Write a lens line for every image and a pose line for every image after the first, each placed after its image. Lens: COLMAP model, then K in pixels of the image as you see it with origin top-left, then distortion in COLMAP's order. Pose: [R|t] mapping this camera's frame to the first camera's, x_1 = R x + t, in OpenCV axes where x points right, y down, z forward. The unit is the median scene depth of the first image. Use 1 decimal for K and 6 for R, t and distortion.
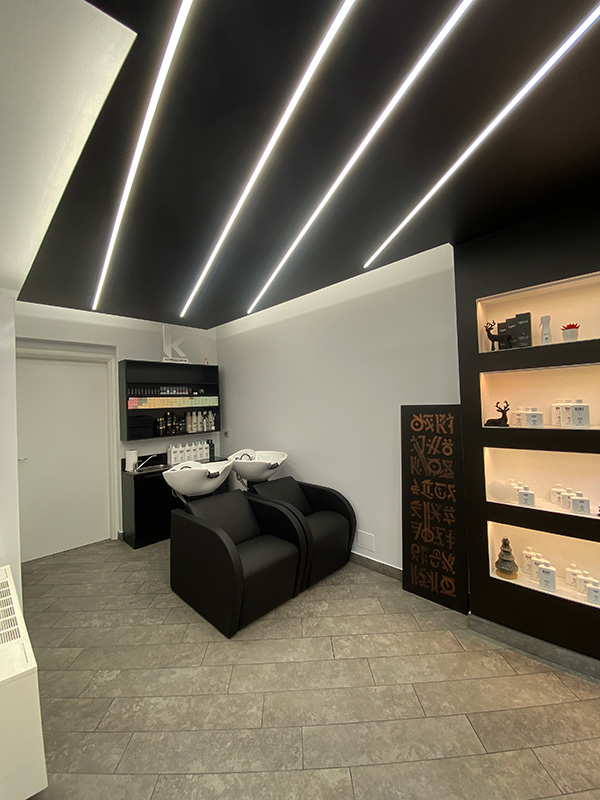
lens RADIAL K [[323.7, 0, 301.3], [0, 323.7, 397.7], [0, 0, 1]] dist [0.020897, -0.021509]
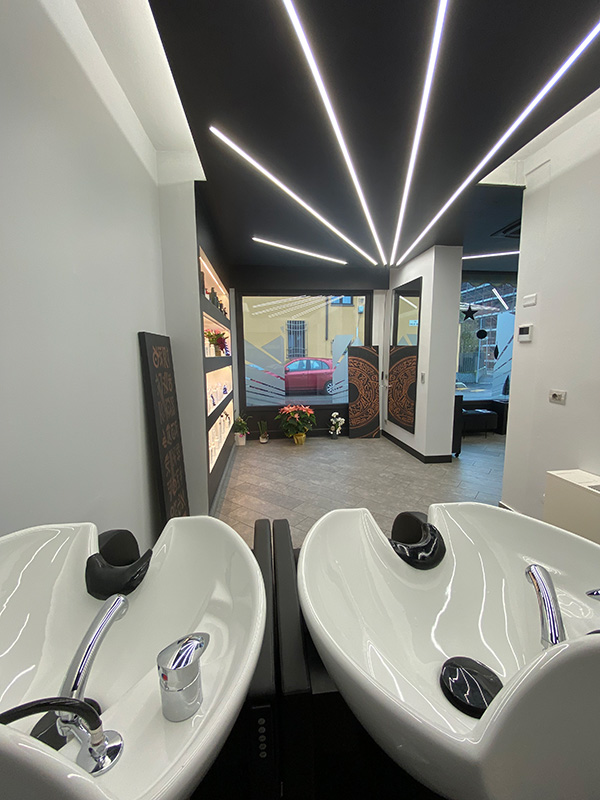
lens RADIAL K [[323.7, 0, 301.3], [0, 323.7, 397.7], [0, 0, 1]] dist [0.020897, -0.021509]
pose [[-0.771627, -0.042570, 0.634649, -0.538077], [0.023091, 0.995226, 0.094831, 0.146339], [-0.635656, 0.087829, -0.766960, 1.857699]]
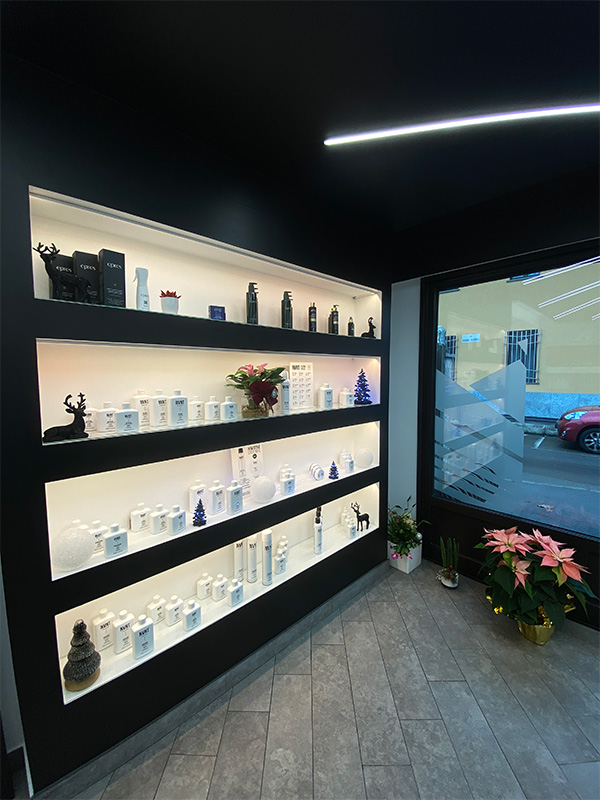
lens RADIAL K [[323.7, 0, 301.3], [0, 323.7, 397.7], [0, 0, 1]] dist [0.020897, -0.021509]
pose [[0.053693, -0.032581, 0.998026, 0.075167], [-0.008153, 0.999420, 0.033065, -0.004710], [-0.998524, -0.009913, 0.053396, 0.606536]]
